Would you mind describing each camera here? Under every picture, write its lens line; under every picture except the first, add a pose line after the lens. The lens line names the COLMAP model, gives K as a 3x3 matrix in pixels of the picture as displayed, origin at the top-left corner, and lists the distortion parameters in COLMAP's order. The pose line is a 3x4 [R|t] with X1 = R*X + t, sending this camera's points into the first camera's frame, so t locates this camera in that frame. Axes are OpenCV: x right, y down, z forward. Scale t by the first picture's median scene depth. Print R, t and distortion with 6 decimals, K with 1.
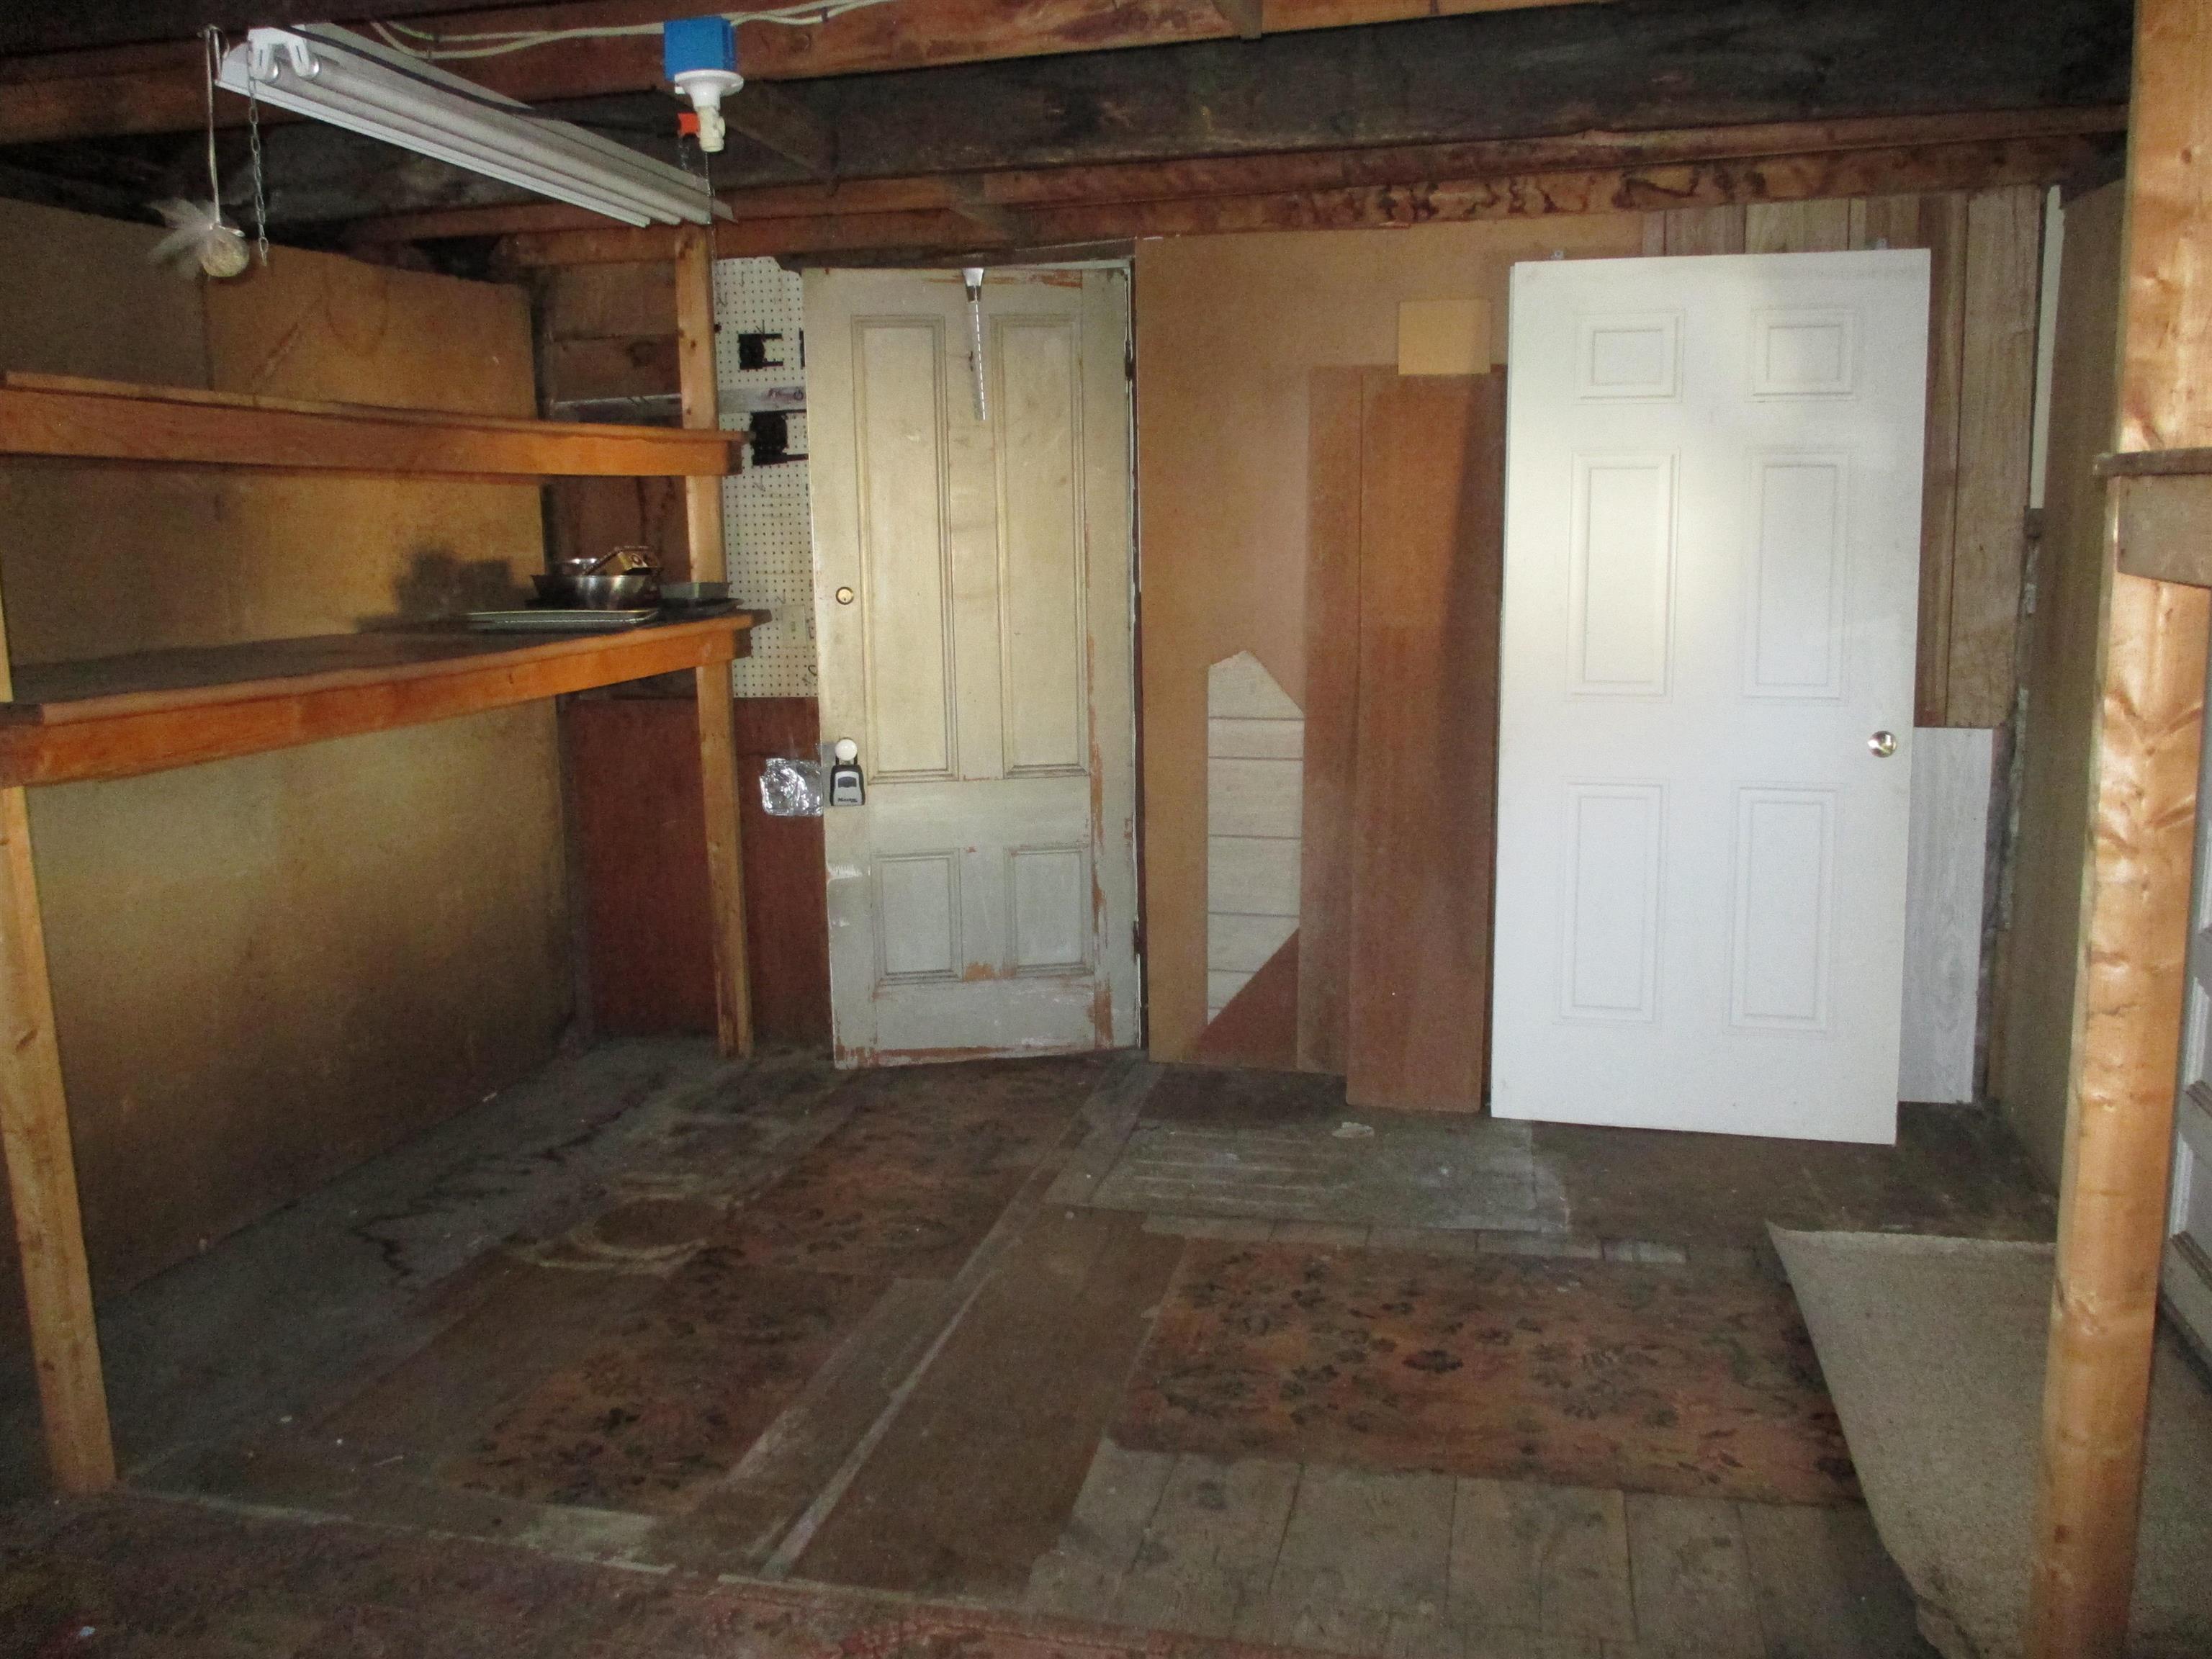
lens RADIAL K [[1784.0, 0, 1117.9], [0, 1784.0, 824.5], [0, 0, 1]] dist [-0.041675, 0.000629]
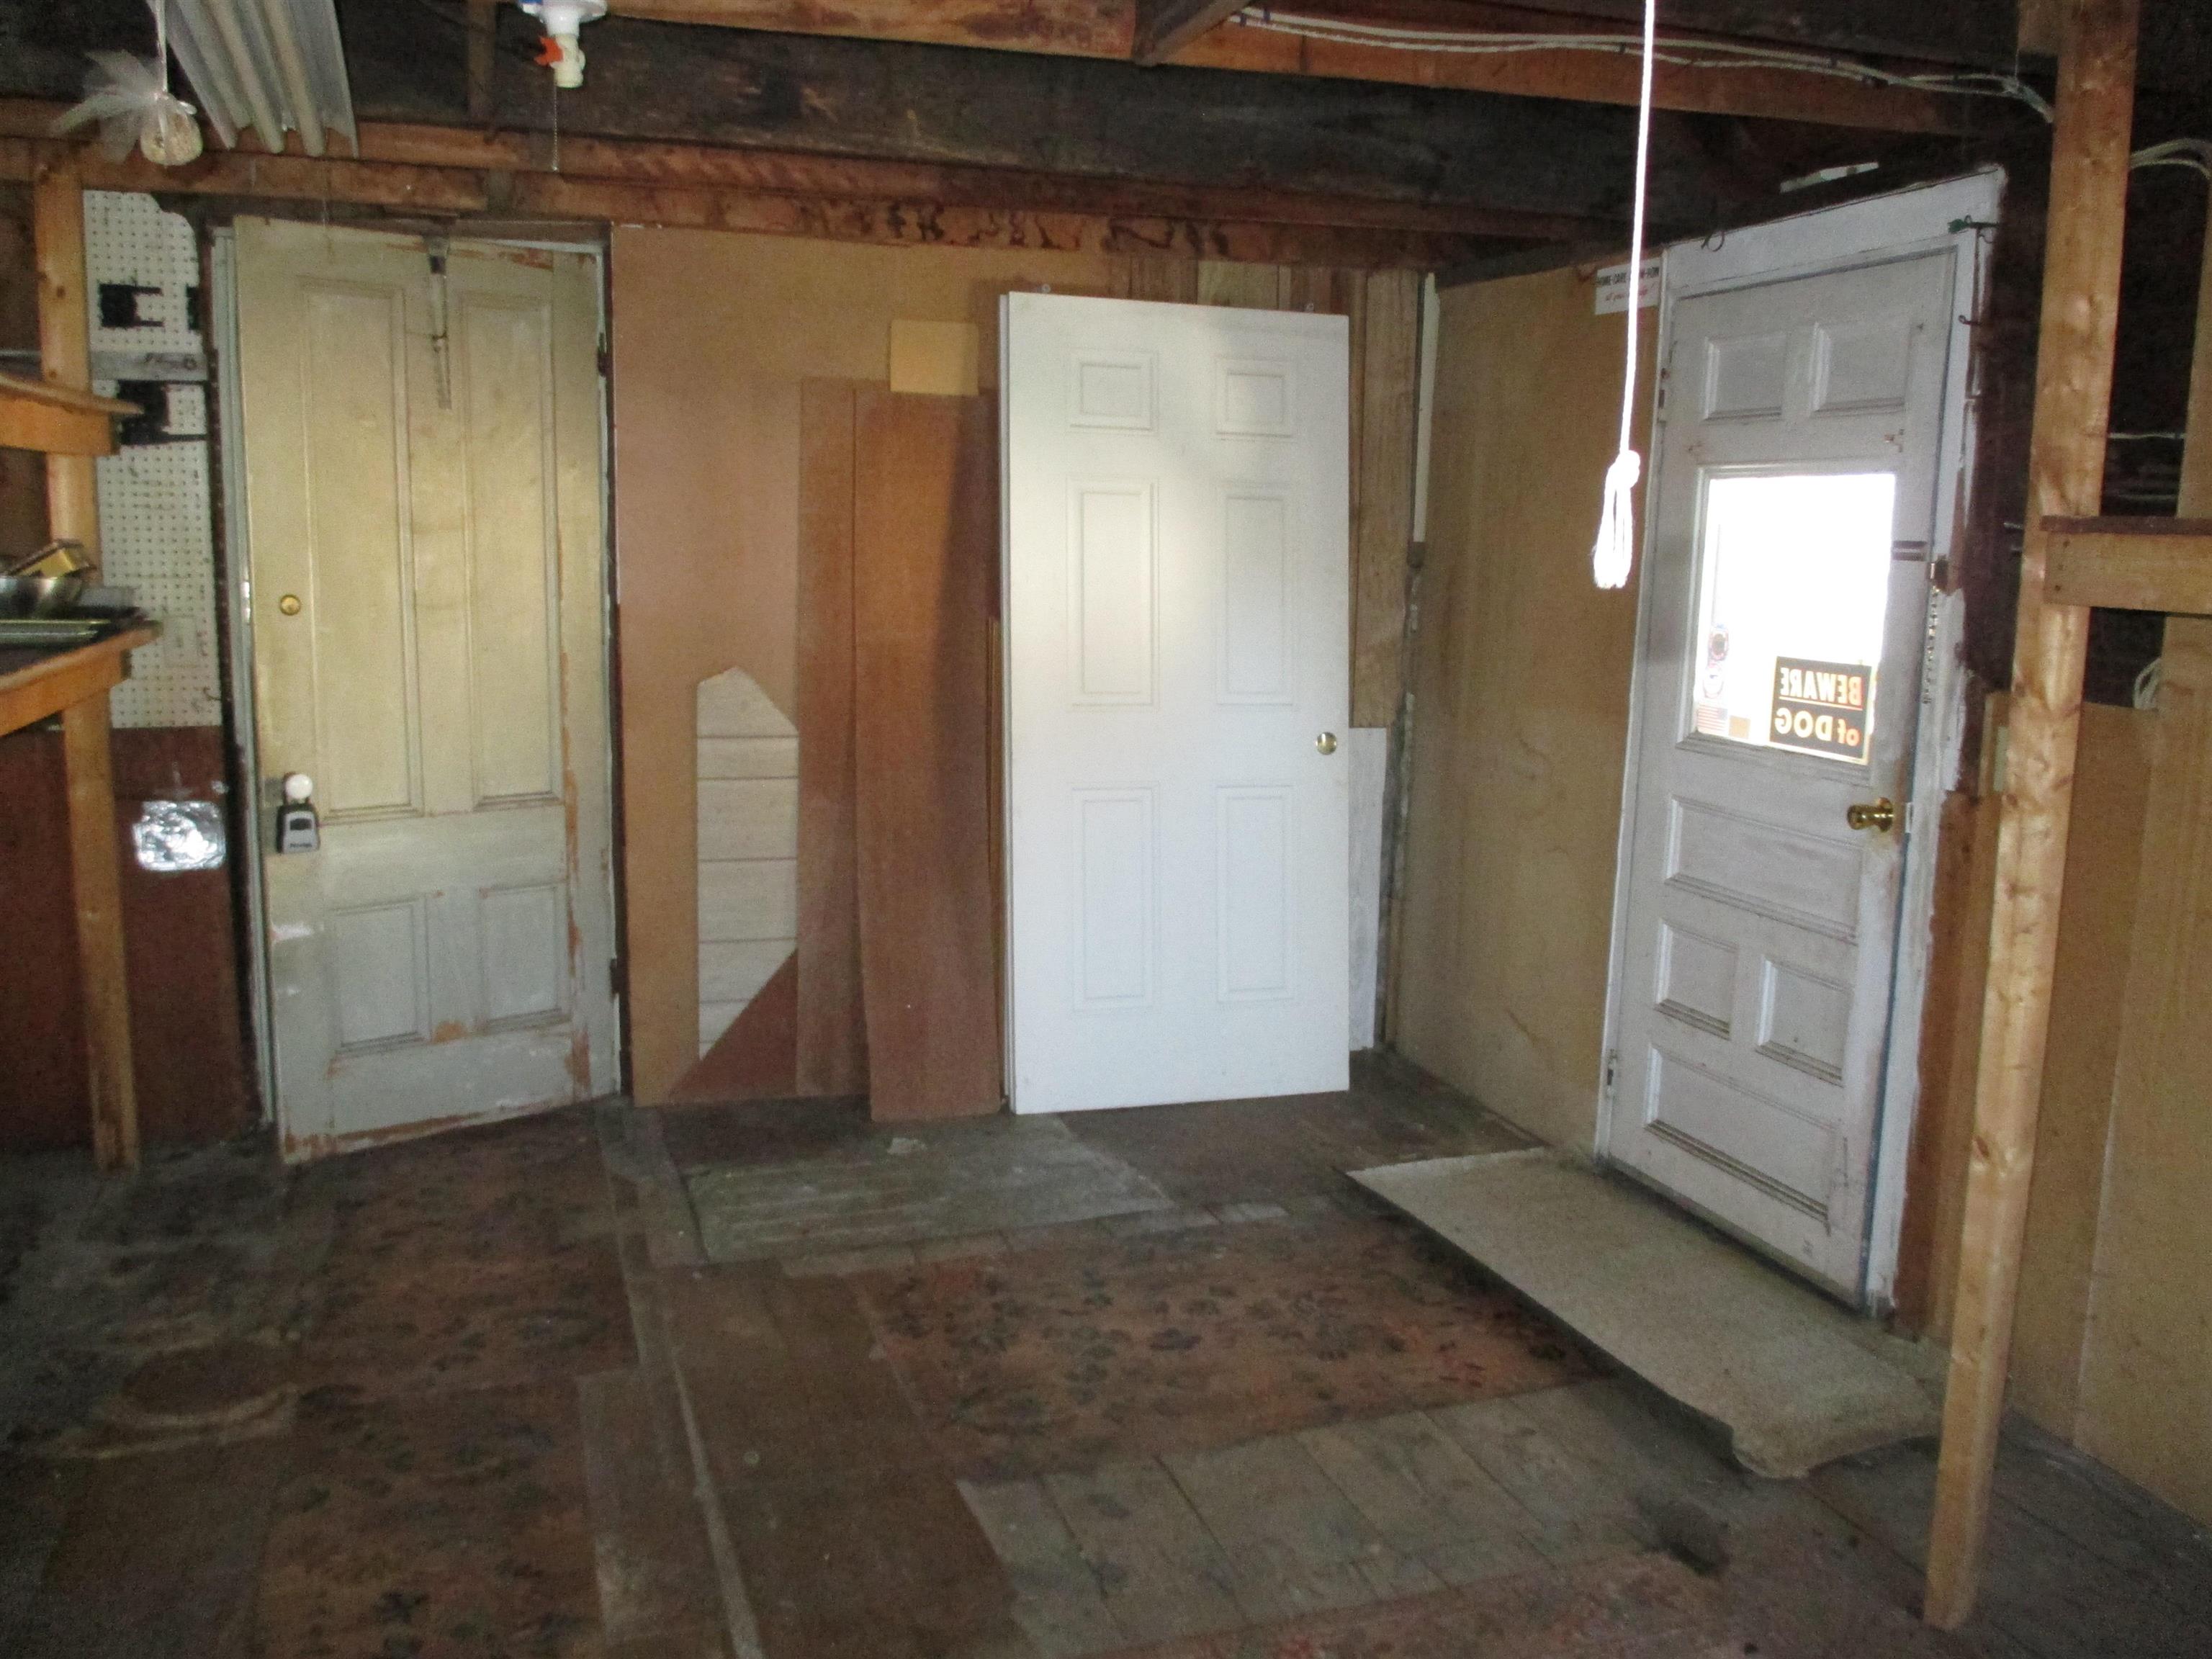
lens RADIAL K [[1784.0, 0, 1117.9], [0, 1784.0, 824.5], [0, 0, 1]] dist [-0.041675, 0.000629]
pose [[0.849130, -0.051791, 0.525638, -0.281446], [0.056114, 0.998394, 0.007724, -0.008904], [-0.525194, 0.022937, 0.850673, 0.084263]]
